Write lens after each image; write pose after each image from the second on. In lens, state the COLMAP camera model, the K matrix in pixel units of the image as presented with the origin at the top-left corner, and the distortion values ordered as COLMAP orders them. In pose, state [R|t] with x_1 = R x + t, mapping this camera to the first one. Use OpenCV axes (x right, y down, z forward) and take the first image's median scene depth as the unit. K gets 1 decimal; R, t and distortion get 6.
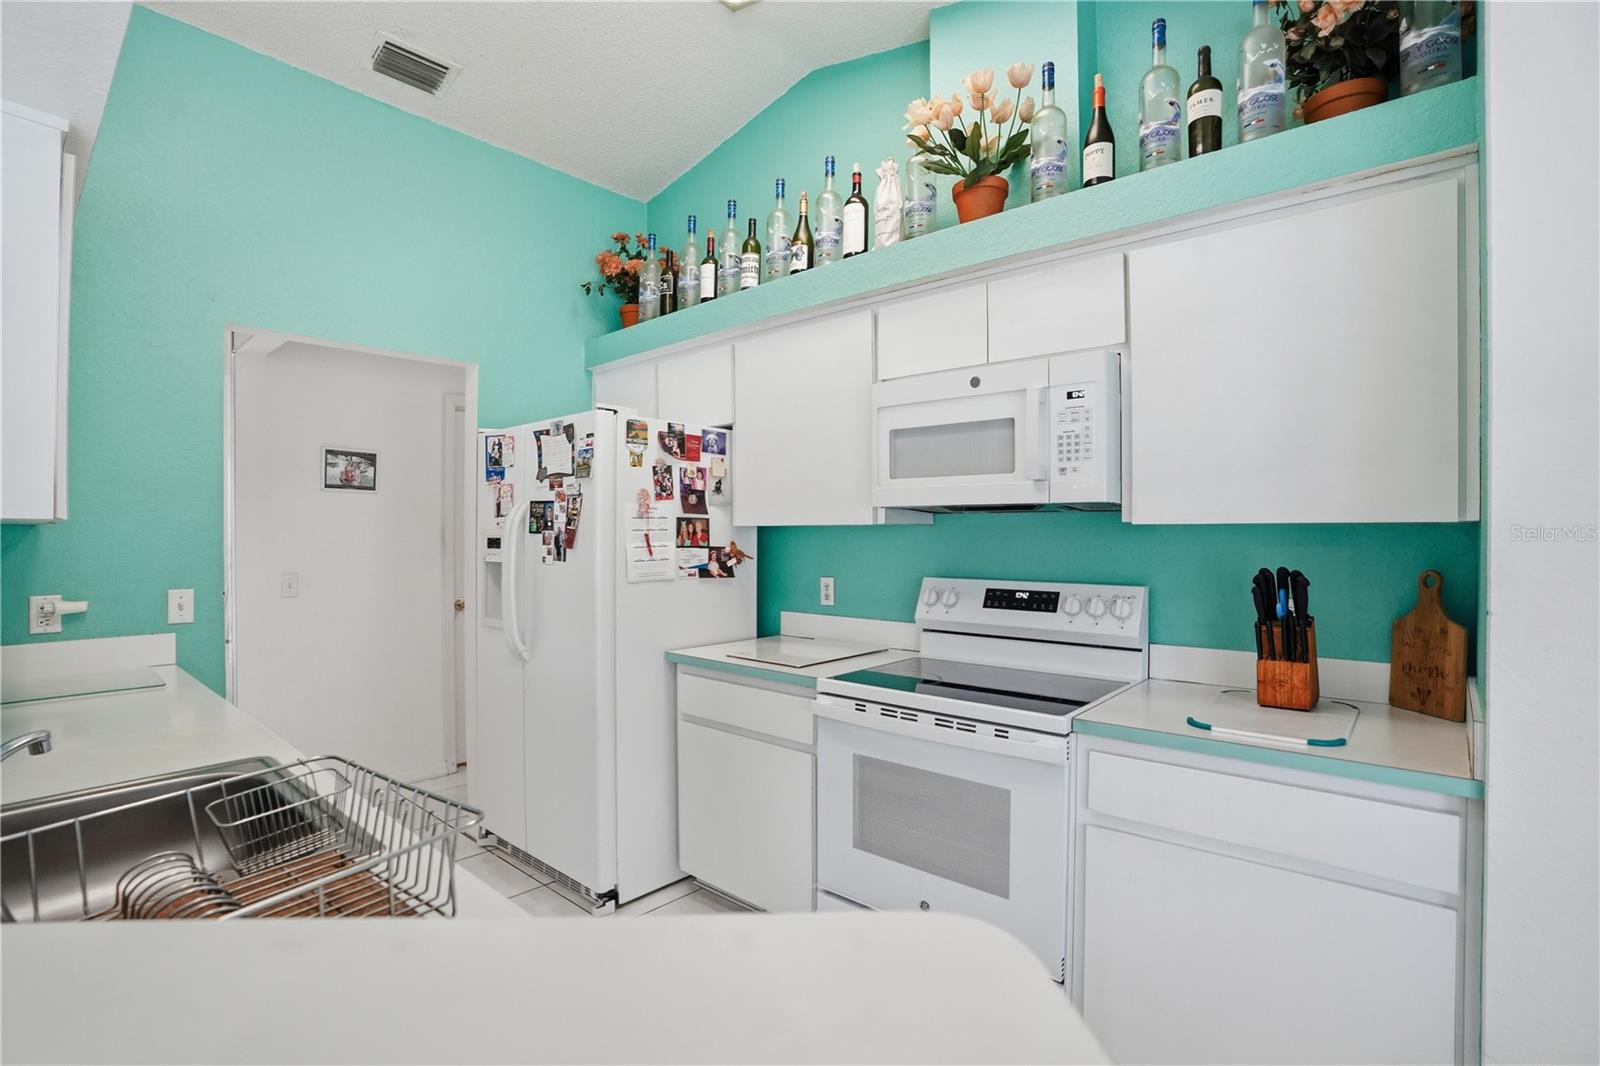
lens RADIAL K [[753.3, 0, 796.0], [0, 753.3, 533.4], [0, 0, 1]] dist [-0.026398, 0.004929]
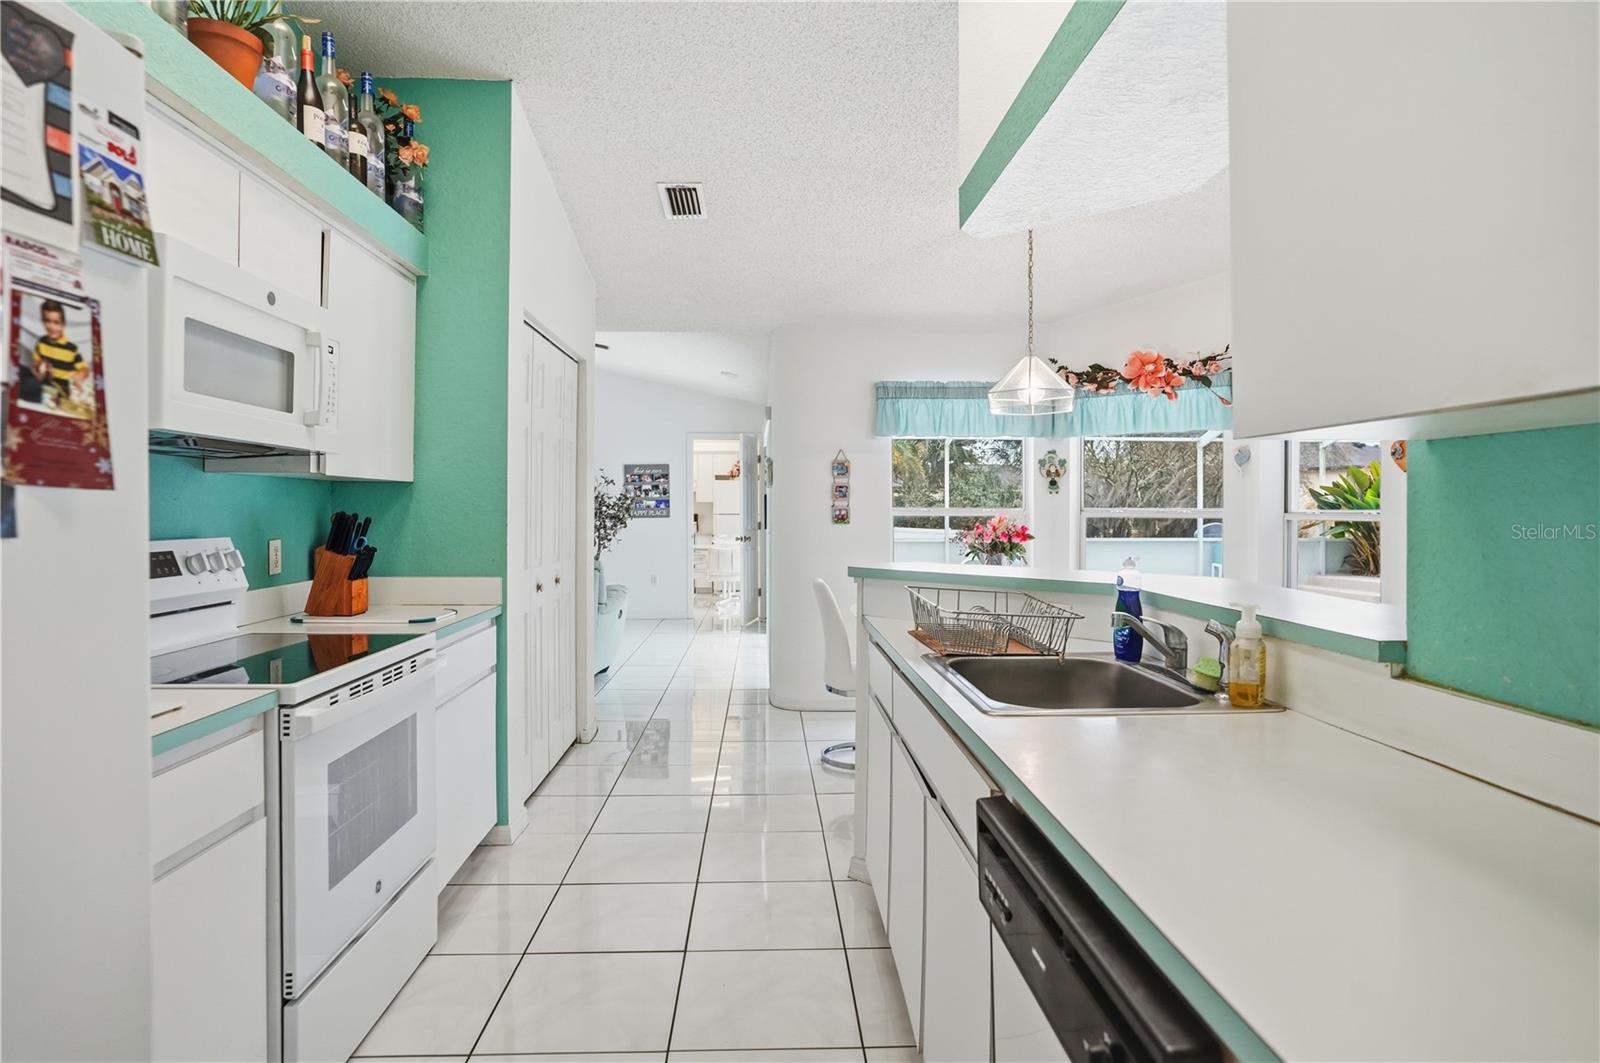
lens RADIAL K [[895.5, 0, 800.7], [0, 895.5, 519.5], [0, 0, 1]] dist [-0.021818, -0.000382]
pose [[-0.702452, -0.008231, 0.711683, -0.735650], [-0.003742, 0.999962, 0.007872, 0.029753], [-0.711721, 0.002867, -0.702456, 1.060843]]
